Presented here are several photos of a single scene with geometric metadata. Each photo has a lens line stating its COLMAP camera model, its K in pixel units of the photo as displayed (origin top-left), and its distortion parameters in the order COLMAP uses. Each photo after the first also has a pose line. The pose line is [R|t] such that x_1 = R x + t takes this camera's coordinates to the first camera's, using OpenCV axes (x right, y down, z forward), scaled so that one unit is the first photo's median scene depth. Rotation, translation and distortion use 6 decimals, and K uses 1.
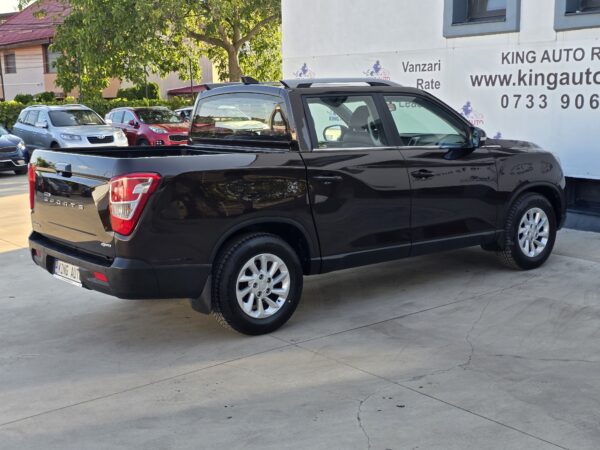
lens RADIAL K [[817.3, 0, 324.5], [0, 817.3, 223.7], [0, 0, 1]] dist [0.077492, 0.000000]
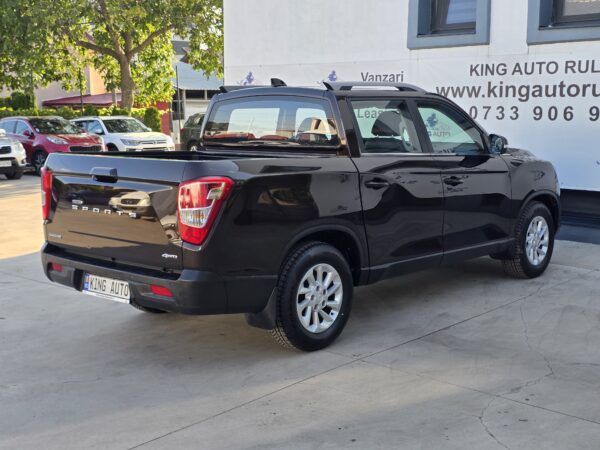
lens RADIAL K [[817.3, 0, 320.7], [0, 817.3, 216.8], [0, 0, 1]] dist [0.077492, 0.000000]
pose [[0.987161, -0.003793, 0.159681, -0.133894], [0.008376, 0.999572, -0.028039, 0.005466], [-0.159506, 0.029016, 0.986770, 0.043884]]
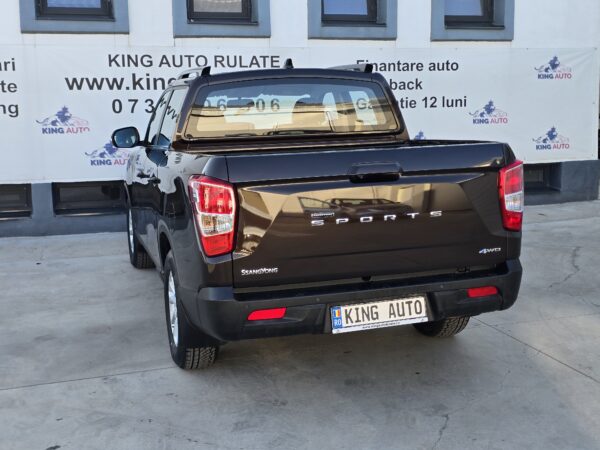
lens RADIAL K [[817.3, 0, 312.5], [0, 817.3, 220.2], [0, 0, 1]] dist [0.077492, 0.000000]
pose [[0.367226, -0.128142, 0.921263, -0.622694], [0.162167, 0.984115, 0.072243, -0.054515], [-0.915886, 0.122869, 0.382173, 0.474543]]
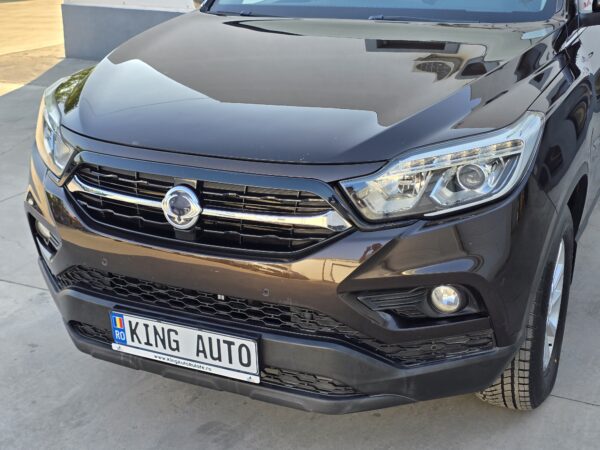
lens RADIAL K [[817.3, 0, 304.1], [0, 817.3, 227.2], [0, 0, 1]] dist [0.077492, 0.000000]
pose [[0.903940, -0.140165, 0.404037, -0.246561], [0.061013, 0.977368, 0.202557, -0.048423], [-0.423284, -0.158448, 0.892034, 0.384923]]
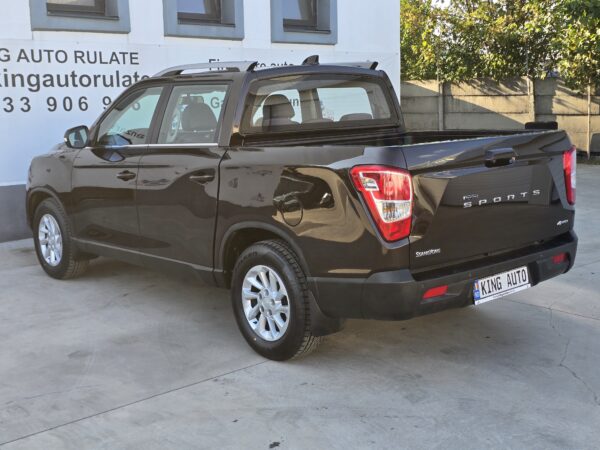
lens RADIAL K [[817.3, 0, 300.9], [0, 817.3, 228.9], [0, 0, 1]] dist [0.077492, 0.000000]
pose [[-0.037411, -0.145562, 0.988642, -0.693120], [0.181470, 0.971895, 0.149963, -0.097147], [-0.982685, 0.185019, -0.009944, 0.742442]]
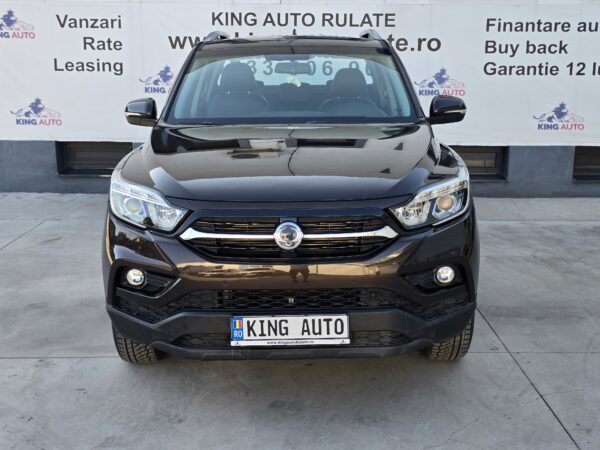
lens RADIAL K [[817.3, 0, 297.9], [0, 817.3, 211.8], [0, 0, 1]] dist [0.077492, 0.000000]
pose [[0.633272, -0.123263, 0.764051, -0.468931], [0.111313, 0.991477, 0.067693, -0.042683], [-0.765883, 0.042181, 0.641595, 0.373937]]
